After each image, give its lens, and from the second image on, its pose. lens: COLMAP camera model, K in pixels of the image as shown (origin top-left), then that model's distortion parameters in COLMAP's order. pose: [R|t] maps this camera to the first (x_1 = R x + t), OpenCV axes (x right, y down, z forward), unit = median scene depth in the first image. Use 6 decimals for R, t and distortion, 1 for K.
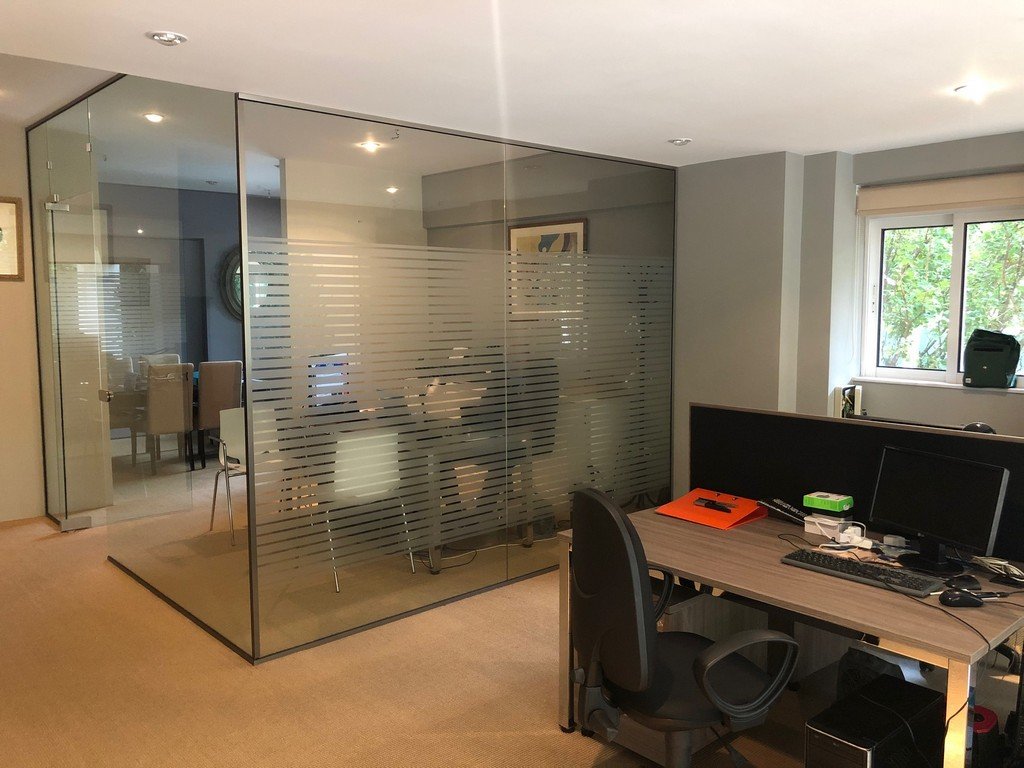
lens RADIAL K [[828.2, 0, 511.3], [0, 828.2, 374.1], [0, 0, 1]] dist [0.038023, -0.054268]
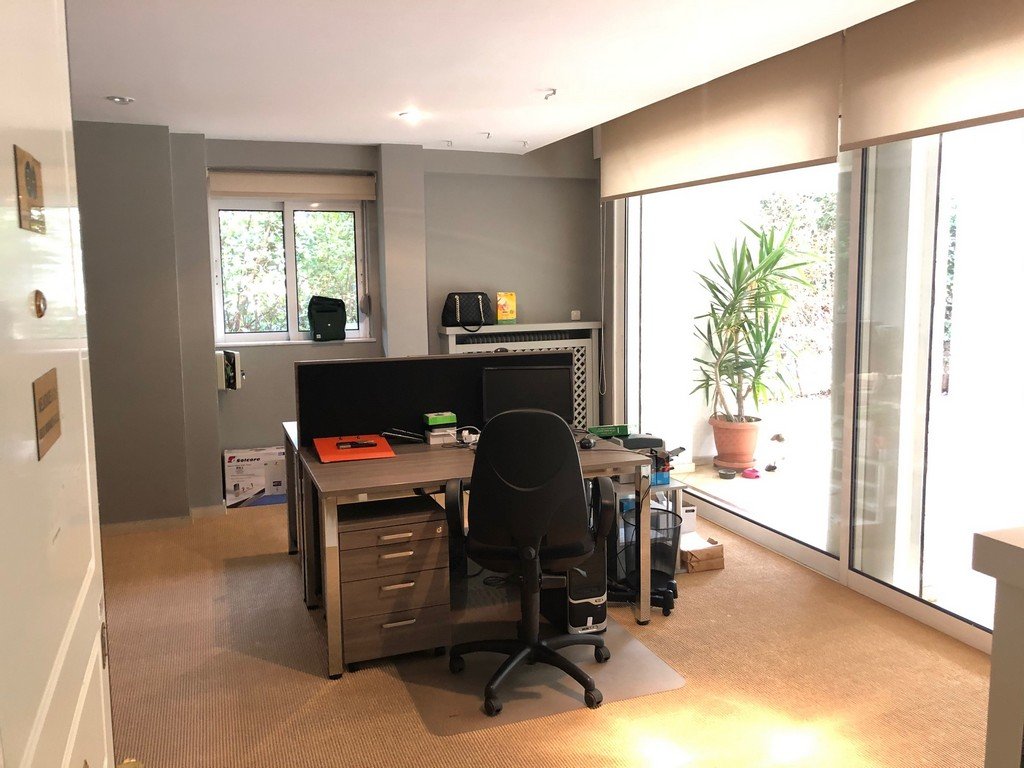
lens RADIAL K [[828.2, 0, 510.4], [0, 828.2, 377.4], [0, 0, 1]] dist [0.038023, -0.054268]
pose [[0.382119, -0.112905, 0.917190, -0.335946], [0.097697, 0.991882, 0.081398, -0.003205], [-0.918934, 0.058503, 0.390048, 0.164438]]
